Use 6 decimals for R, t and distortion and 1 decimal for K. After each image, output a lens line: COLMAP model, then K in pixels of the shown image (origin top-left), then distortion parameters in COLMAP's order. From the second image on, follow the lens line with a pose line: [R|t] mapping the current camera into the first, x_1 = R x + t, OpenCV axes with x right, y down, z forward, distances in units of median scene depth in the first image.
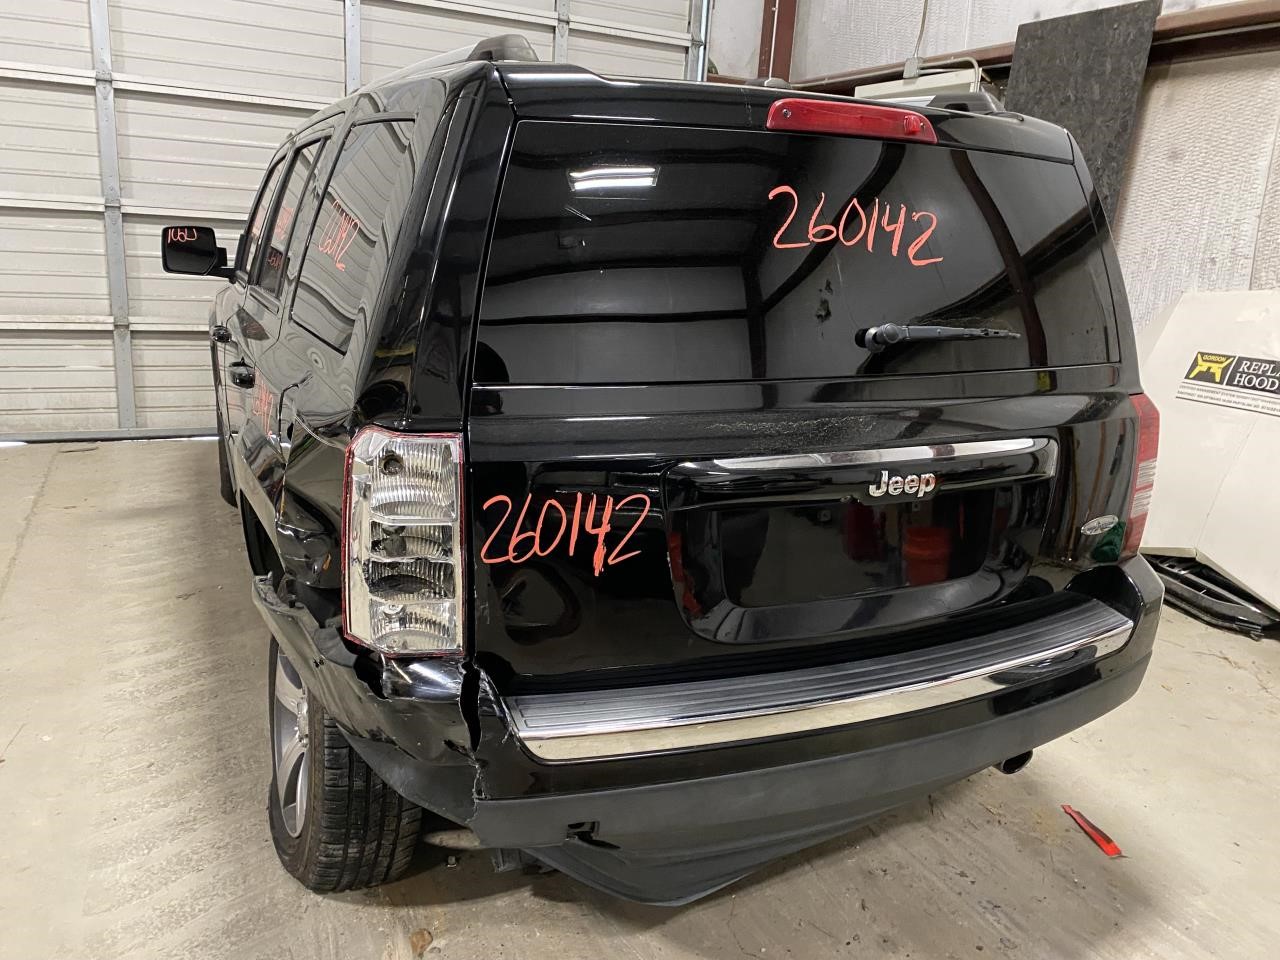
lens RADIAL K [[976.5, 0, 640.5], [0, 976.5, 492.8], [0, 0, 1]] dist [0.013299, -0.000476]
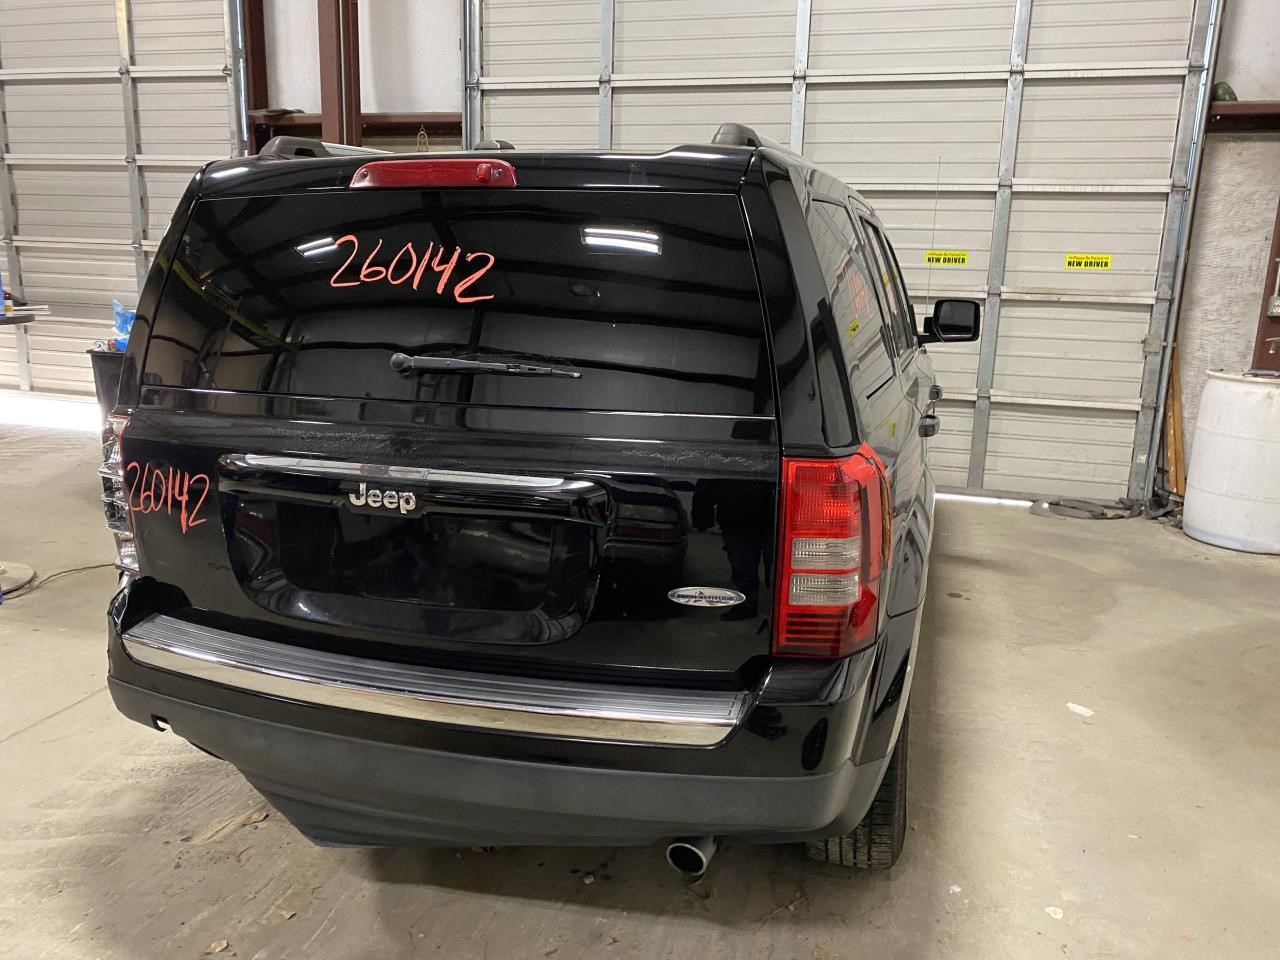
lens RADIAL K [[976.5, 0, 645.0], [0, 976.5, 467.3], [0, 0, 1]] dist [0.013299, -0.000476]
pose [[0.773444, 0.103646, -0.625333, 1.161696], [-0.156506, 0.987223, -0.029946, -0.055544], [0.614239, 0.121030, 0.779783, 0.322339]]
